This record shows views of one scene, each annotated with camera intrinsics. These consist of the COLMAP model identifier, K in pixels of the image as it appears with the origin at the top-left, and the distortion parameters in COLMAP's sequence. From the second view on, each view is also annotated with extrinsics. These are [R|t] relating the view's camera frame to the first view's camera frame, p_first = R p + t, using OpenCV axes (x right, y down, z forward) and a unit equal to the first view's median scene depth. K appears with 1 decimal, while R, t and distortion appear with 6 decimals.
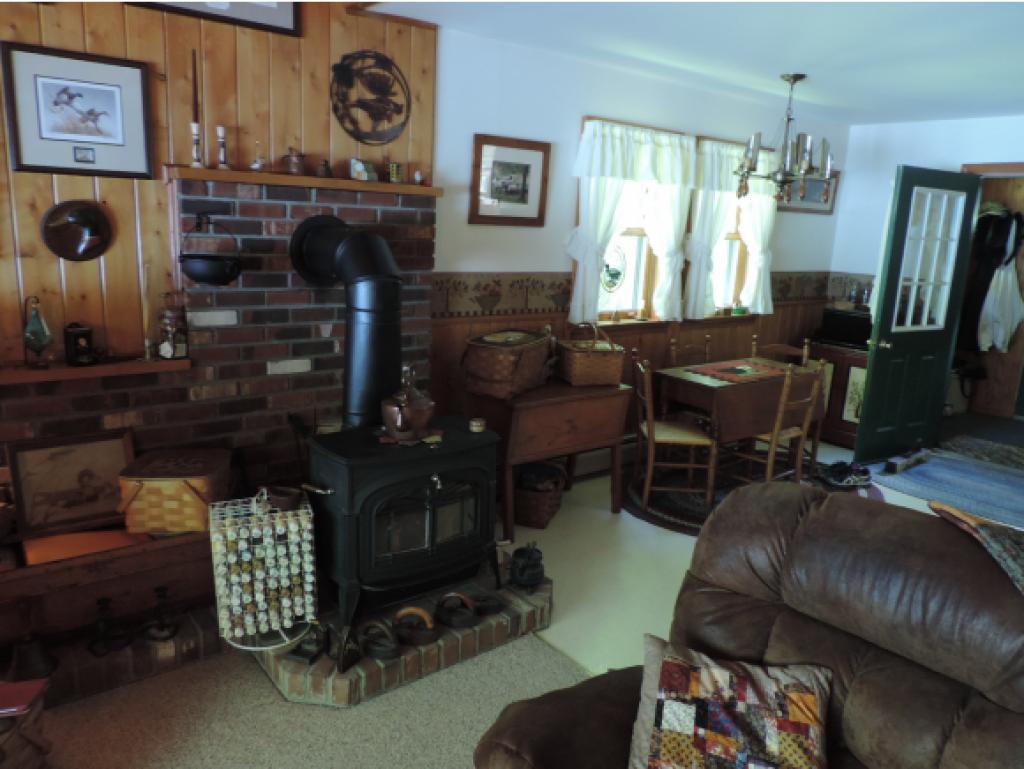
lens RADIAL K [[734.8, 0, 512.0], [0, 734.8, 384.5], [0, 0, 1]] dist [-0.023237, 0.023457]
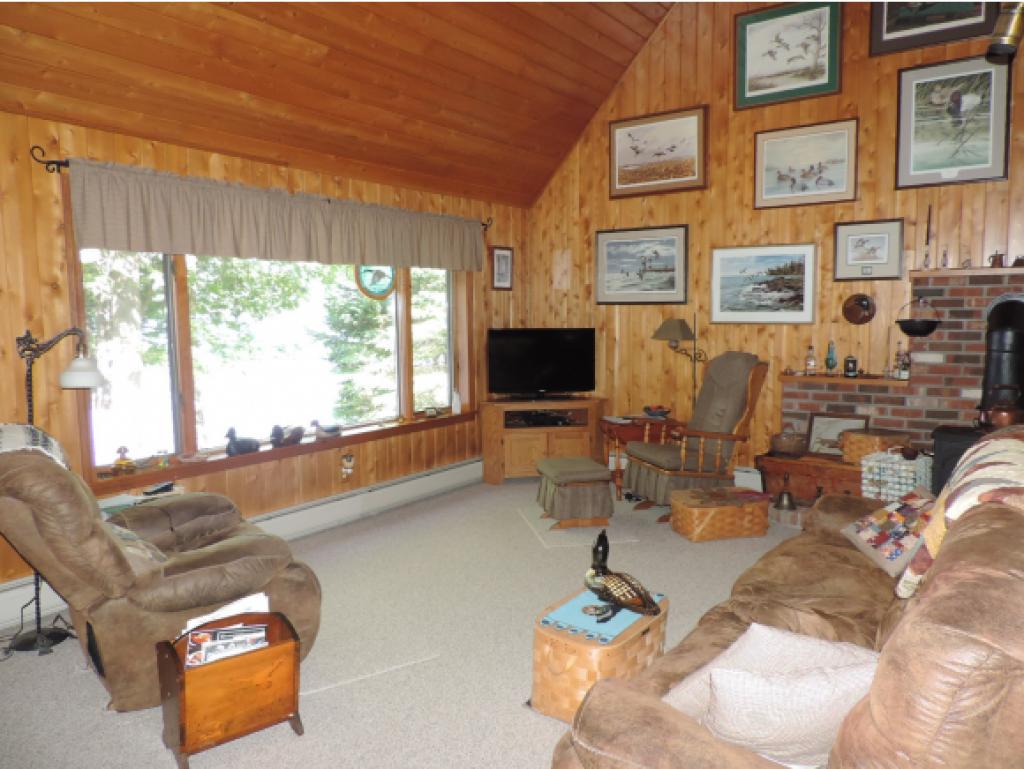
lens RADIAL K [[729.8, 0, 512.0], [0, 729.8, 384.5], [0, 0, 1]] dist [-0.025937, -0.000924]
pose [[0.273855, 0.046976, -0.960623, 0.796457], [-0.181621, 0.983362, -0.003689, 0.127242], [0.944467, 0.175479, 0.277830, -0.291466]]
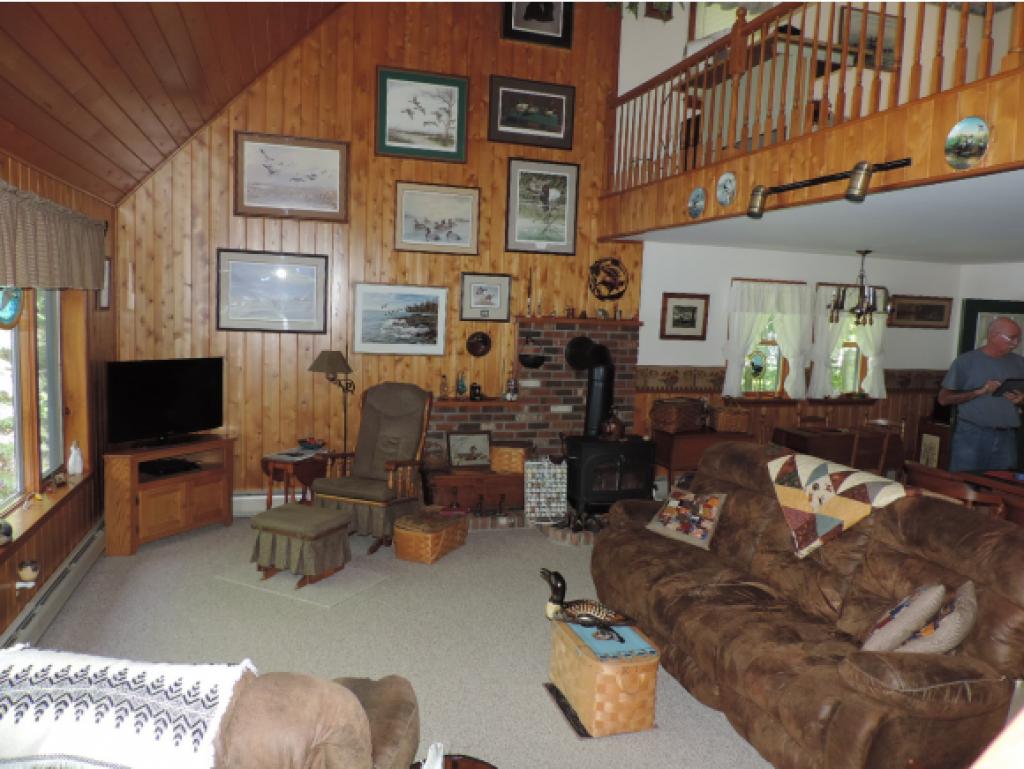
lens RADIAL K [[734.8, 0, 512.0], [0, 734.8, 384.5], [0, 0, 1]] dist [-0.023237, 0.023457]
pose [[0.934787, 0.026617, -0.354210, 0.278785], [-0.071990, 0.990690, -0.115542, 0.147732], [0.347837, 0.133507, 0.928001, -0.914608]]
